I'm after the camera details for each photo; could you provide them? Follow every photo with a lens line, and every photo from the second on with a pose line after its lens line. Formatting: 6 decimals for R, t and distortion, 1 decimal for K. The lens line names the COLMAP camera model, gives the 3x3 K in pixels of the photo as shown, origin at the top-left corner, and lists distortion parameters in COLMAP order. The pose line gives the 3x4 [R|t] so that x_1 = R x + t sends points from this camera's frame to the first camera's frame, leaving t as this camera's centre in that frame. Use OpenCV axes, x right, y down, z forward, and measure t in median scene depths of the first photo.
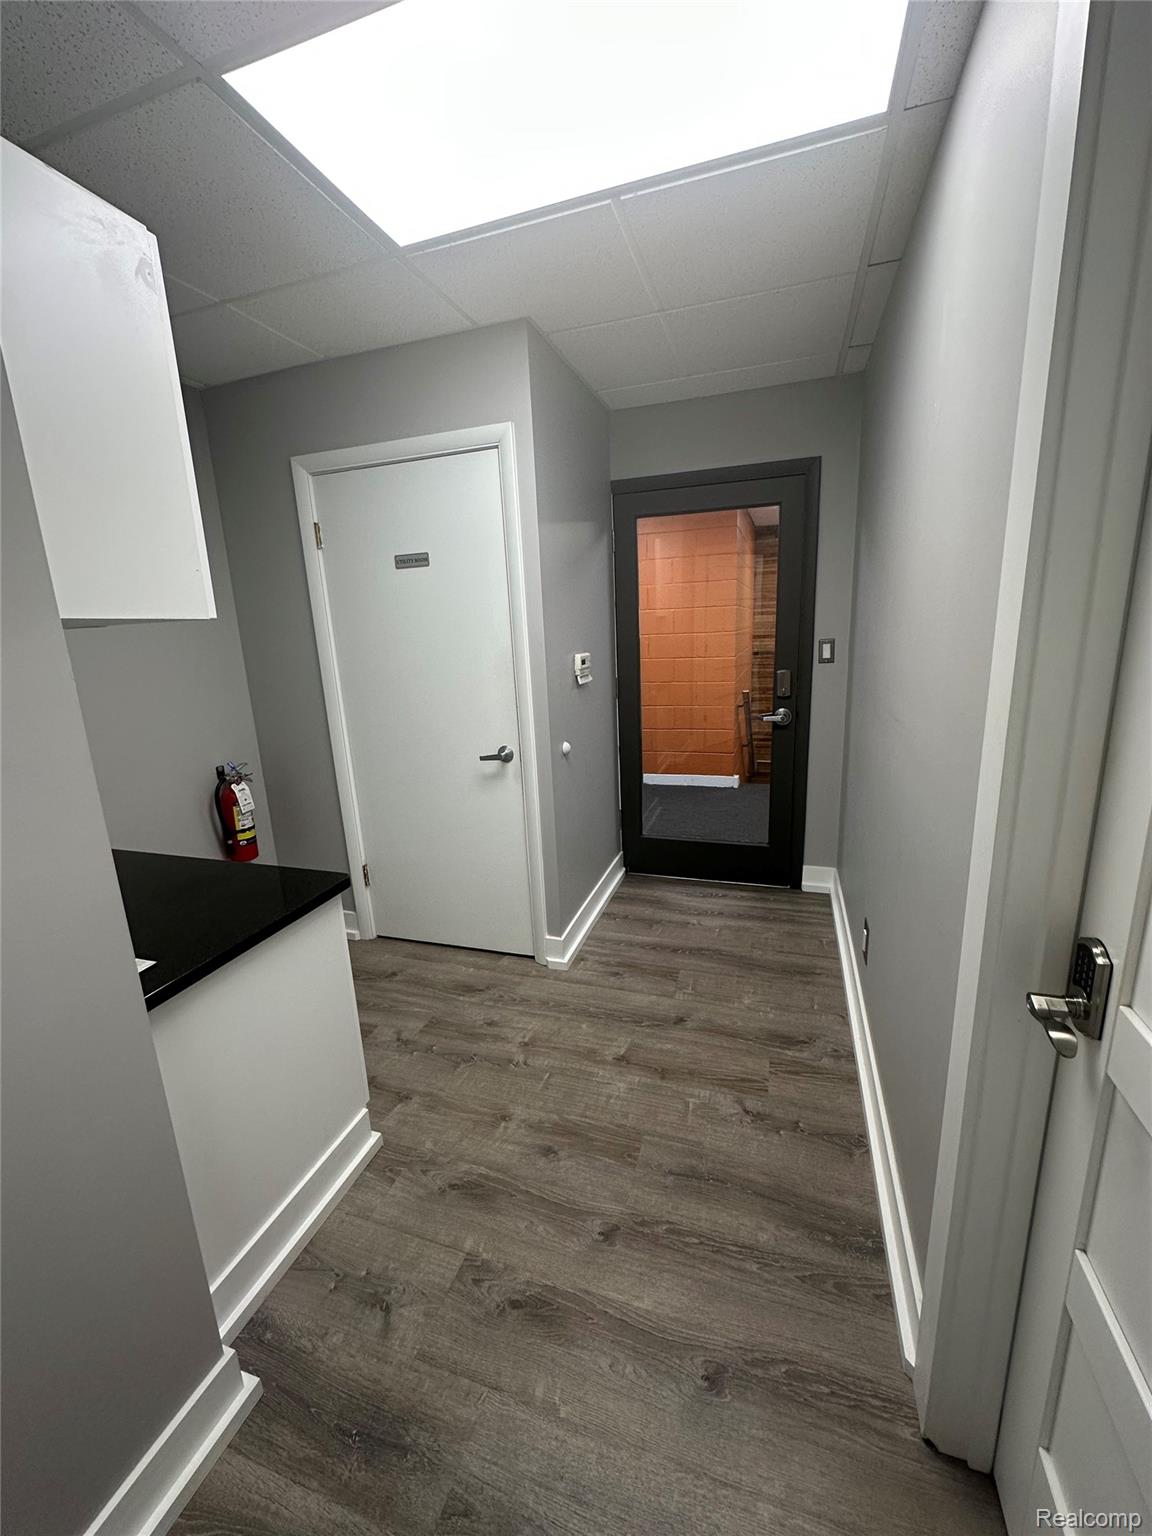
lens RADIAL K [[609.1, 0, 579.8], [0, 609.1, 768.4], [0, 0, 1]] dist [-0.002505, 0.000147]
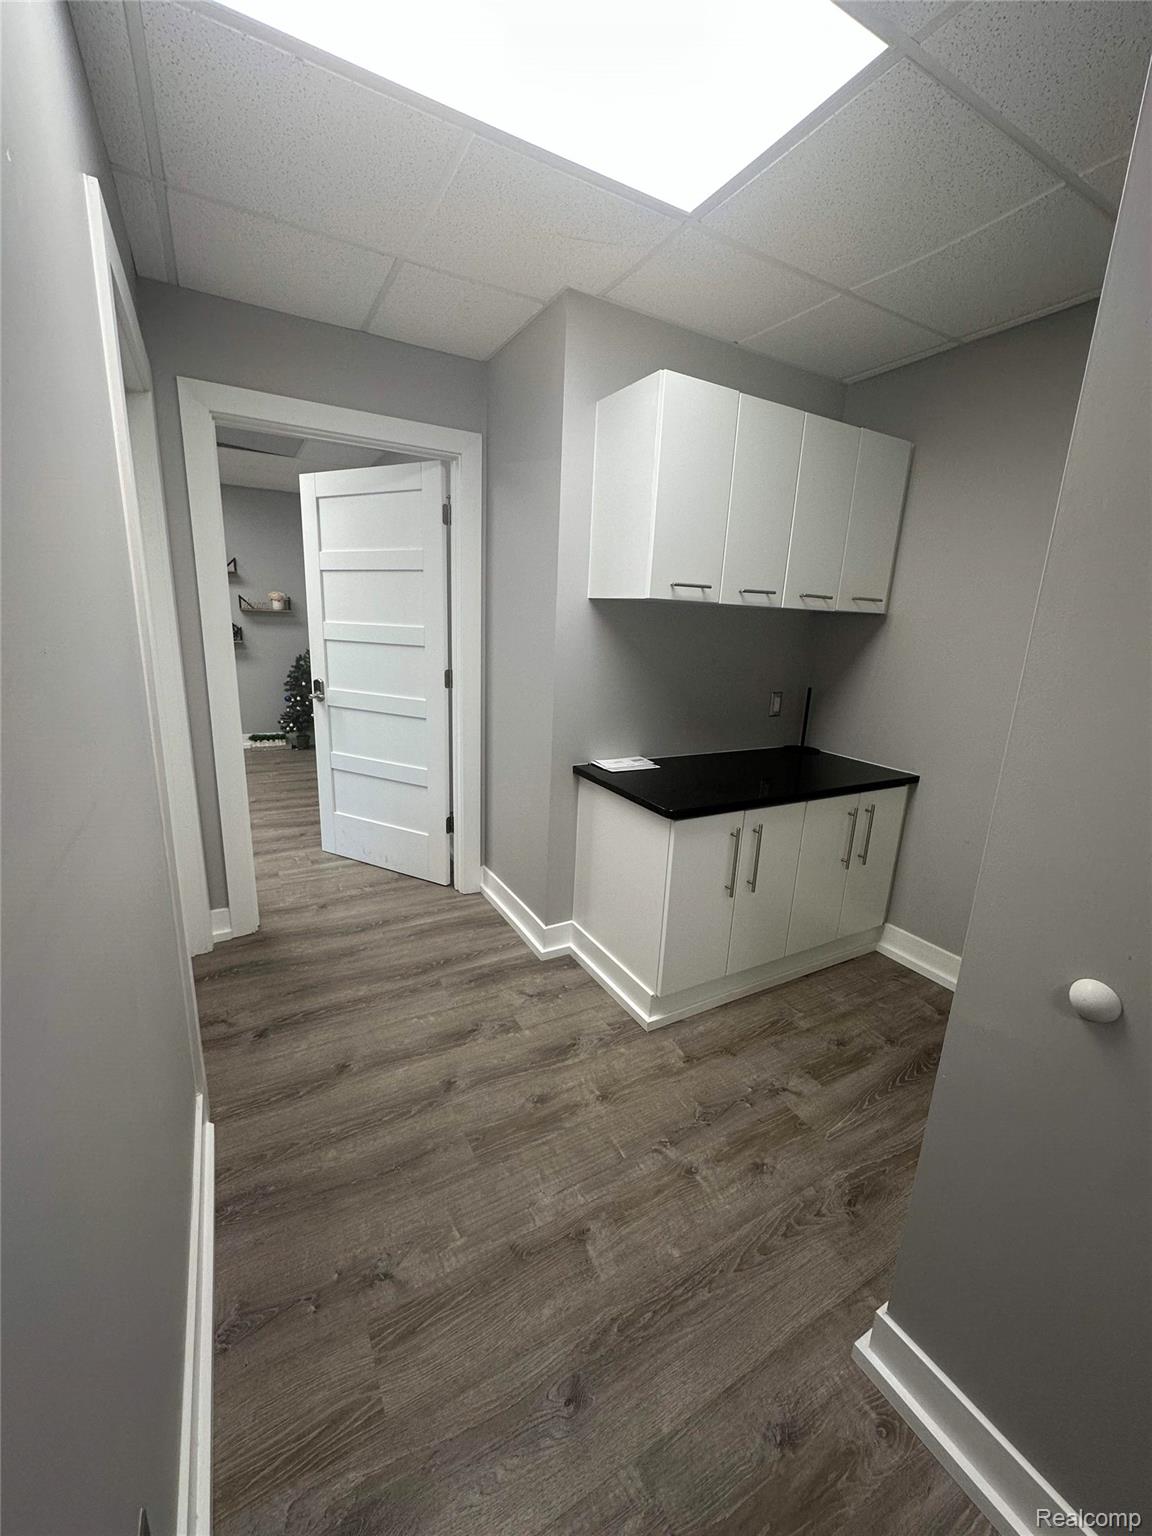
lens RADIAL K [[609.1, 0, 573.0], [0, 609.1, 763.8], [0, 0, 1]] dist [-0.002505, 0.000147]
pose [[-0.675721, 0.187987, -0.712784, 0.500270], [-0.182561, 0.894139, 0.408885, -0.307307], [0.714193, 0.406419, -0.569870, 1.253461]]
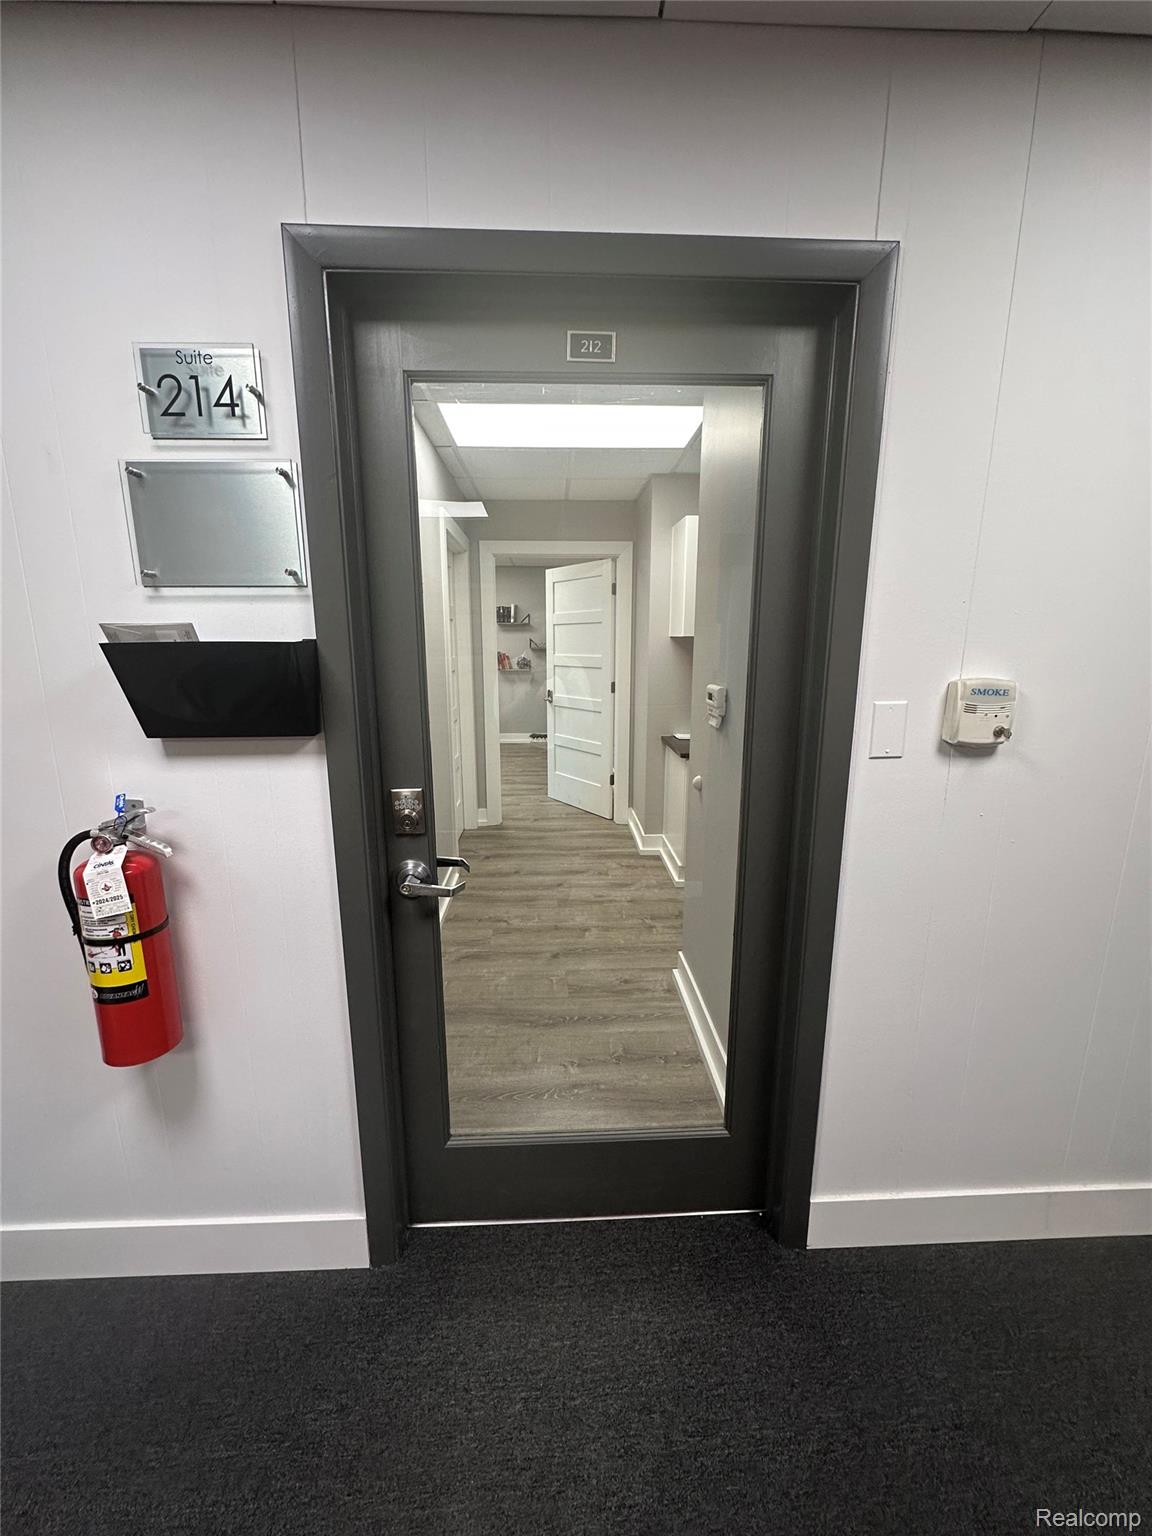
lens RADIAL K [[609.1, 0, 579.1], [0, 609.1, 761.3], [0, 0, 1]] dist [-0.002505, 0.000147]
pose [[-0.933827, 0.110220, -0.340322, 0.592633], [-0.044374, 0.908312, 0.415934, -0.572765], [0.354963, 0.403512, -0.843315, 2.254256]]
